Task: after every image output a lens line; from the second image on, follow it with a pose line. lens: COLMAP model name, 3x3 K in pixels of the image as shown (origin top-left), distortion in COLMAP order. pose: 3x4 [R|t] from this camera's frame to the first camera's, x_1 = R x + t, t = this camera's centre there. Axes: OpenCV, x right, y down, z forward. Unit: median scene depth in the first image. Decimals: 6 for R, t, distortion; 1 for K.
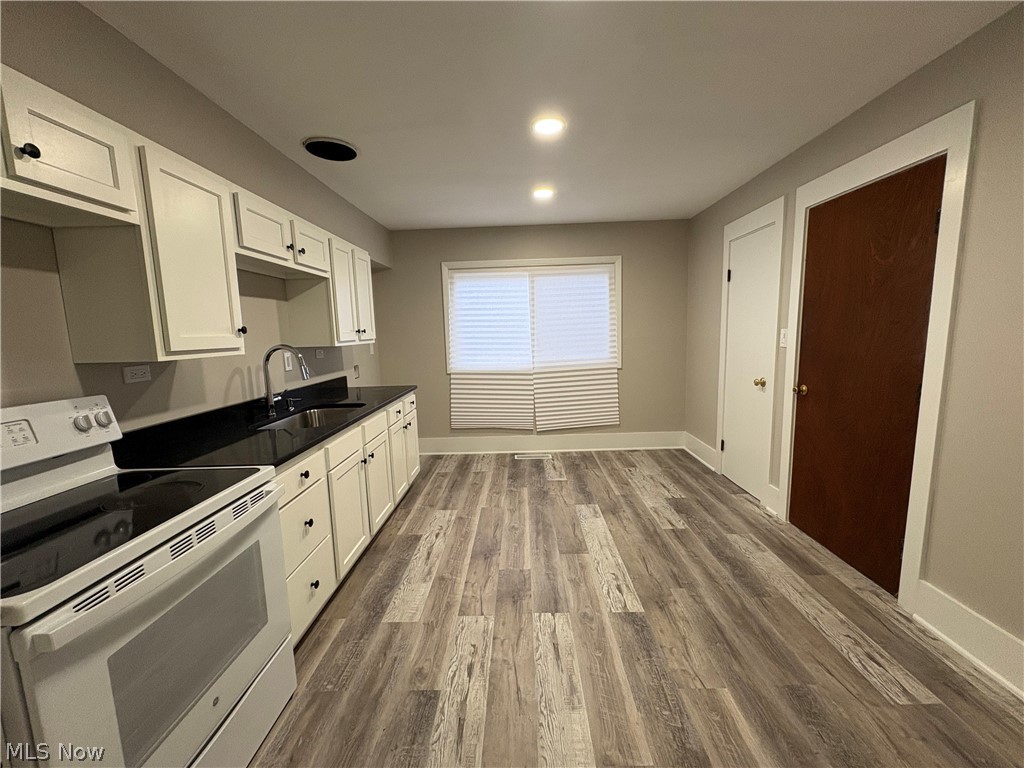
lens RADIAL K [[407.2, 0, 512.0], [0, 407.2, 384.0], [0, 0, 1]] dist [-0.000374, 0.000054]
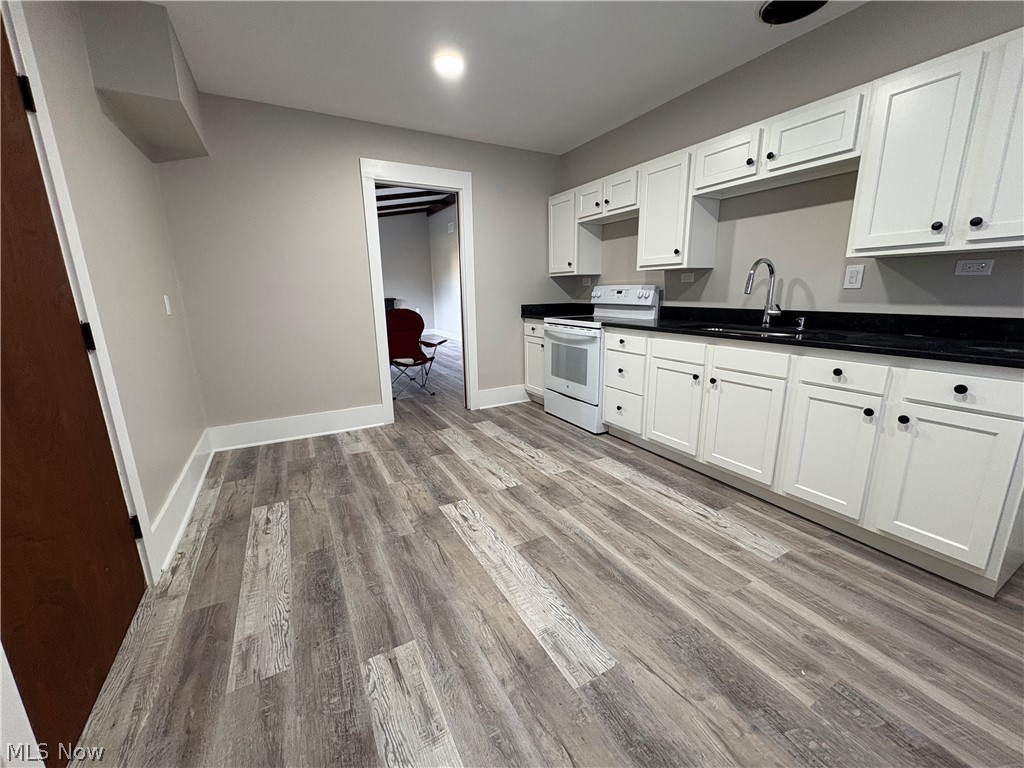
lens RADIAL K [[407.2, 0, 512.0], [0, 407.2, 384.0], [0, 0, 1]] dist [-0.000374, 0.000054]
pose [[-0.863402, 0.155317, -0.480014, 0.545661], [-0.024707, 0.937276, 0.347712, -0.142045], [0.503911, 0.312076, -0.805408, 1.624252]]
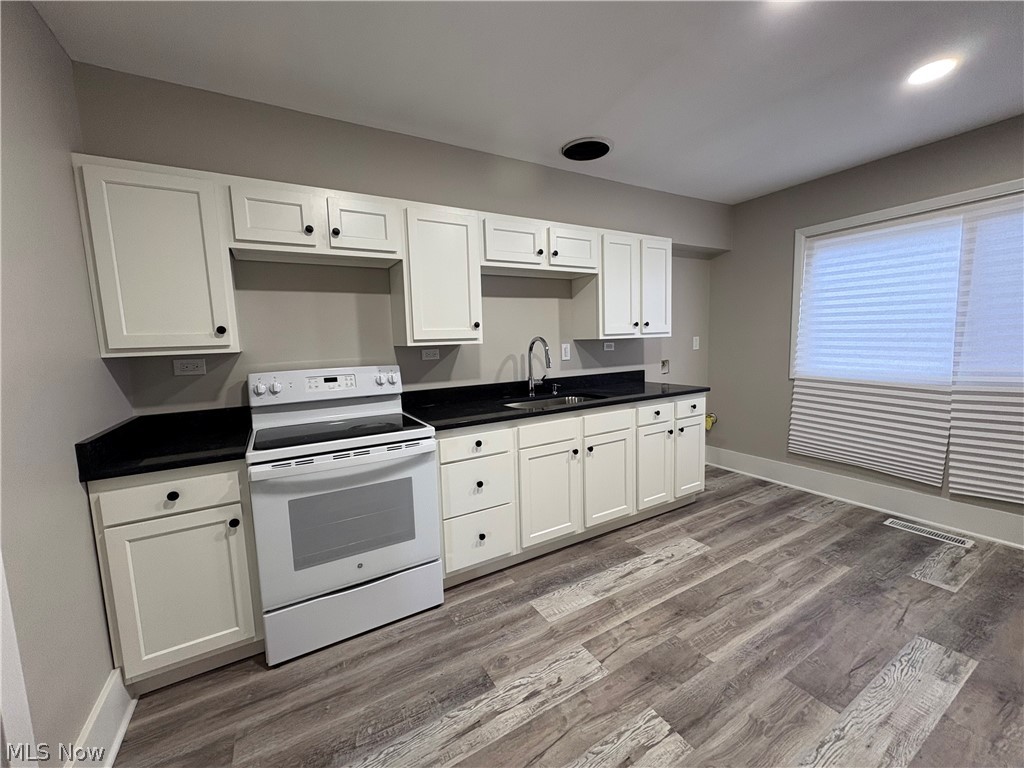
lens RADIAL K [[407.2, 0, 512.0], [0, 407.2, 384.0], [0, 0, 1]] dist [-0.000374, 0.000054]
pose [[0.522055, 0.103823, -0.846569, 0.407507], [-0.093890, 0.993527, 0.063947, -0.029517], [0.847729, 0.046100, 0.528423, 0.322467]]
